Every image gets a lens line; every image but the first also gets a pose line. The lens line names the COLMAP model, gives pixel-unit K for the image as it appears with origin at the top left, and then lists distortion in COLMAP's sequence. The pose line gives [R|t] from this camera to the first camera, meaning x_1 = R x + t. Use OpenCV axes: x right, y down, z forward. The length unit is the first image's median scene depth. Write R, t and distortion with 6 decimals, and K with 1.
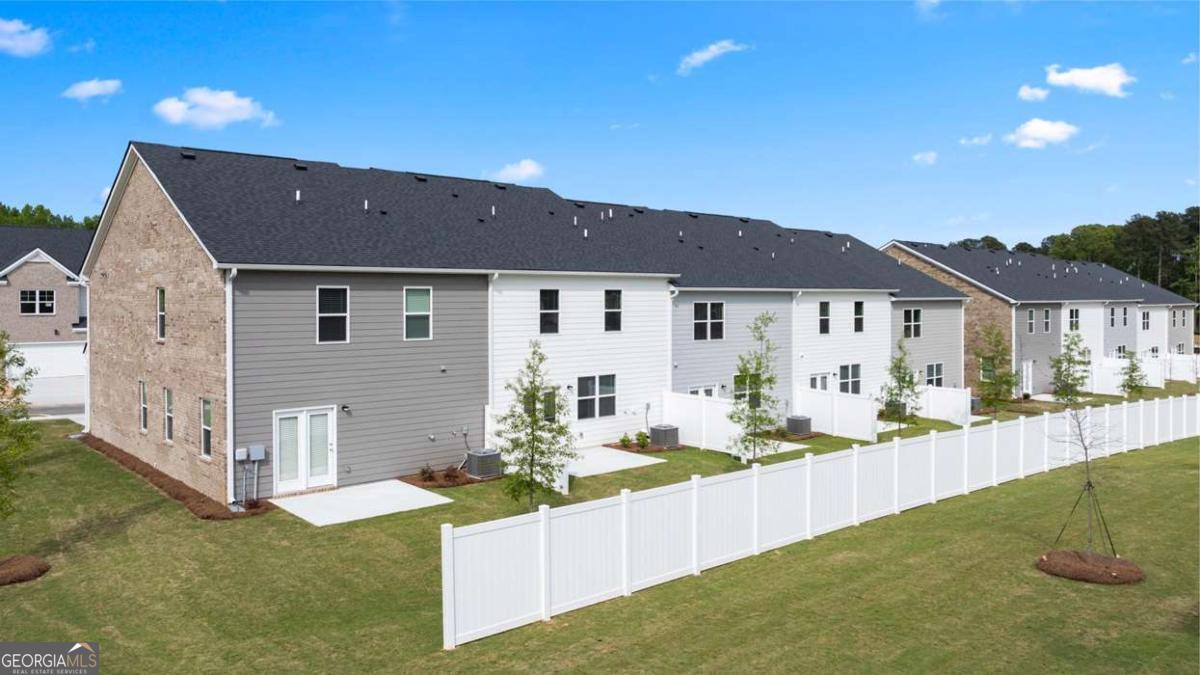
lens RADIAL K [[840.9, 0, 590.1], [0, 840.9, 318.5], [0, 0, 1]] dist [-0.027676, 0.023327]
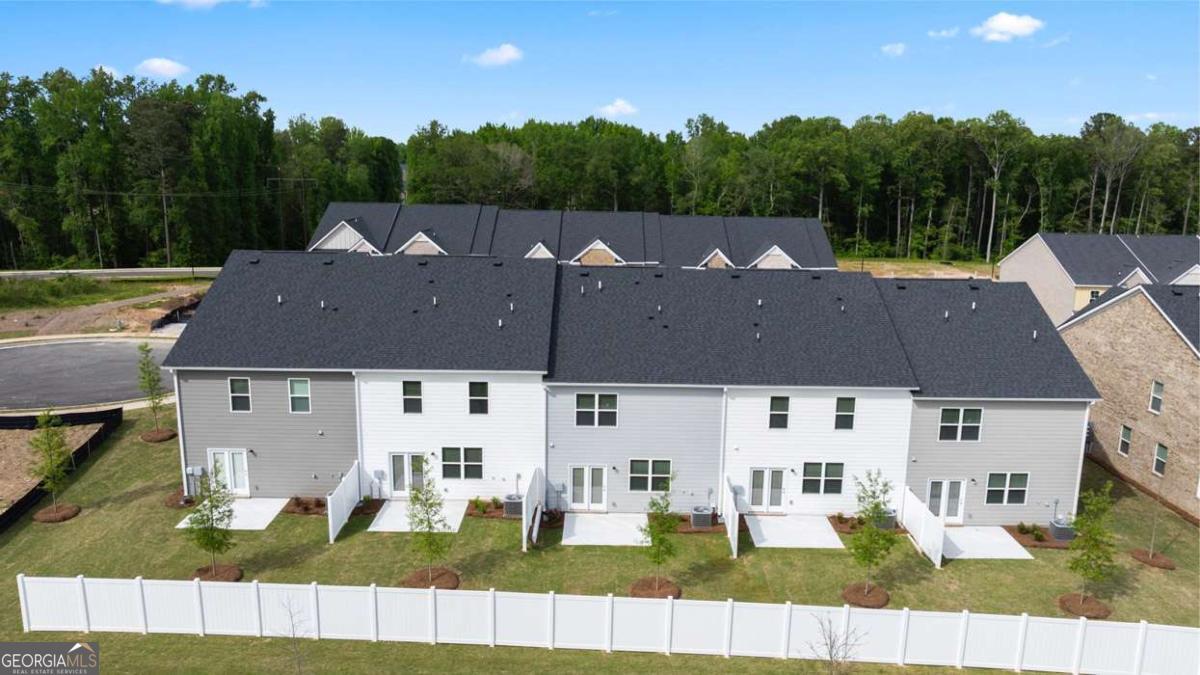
lens RADIAL K [[840.9, 0, 600.4], [0, 840.9, 337.6], [0, 0, 1]] dist [-0.027676, 0.023327]
pose [[0.754357, 0.143291, -0.640635, 0.795374], [-0.030959, 0.982567, 0.183316, -0.277959], [0.655734, -0.118452, 0.745642, 0.178940]]
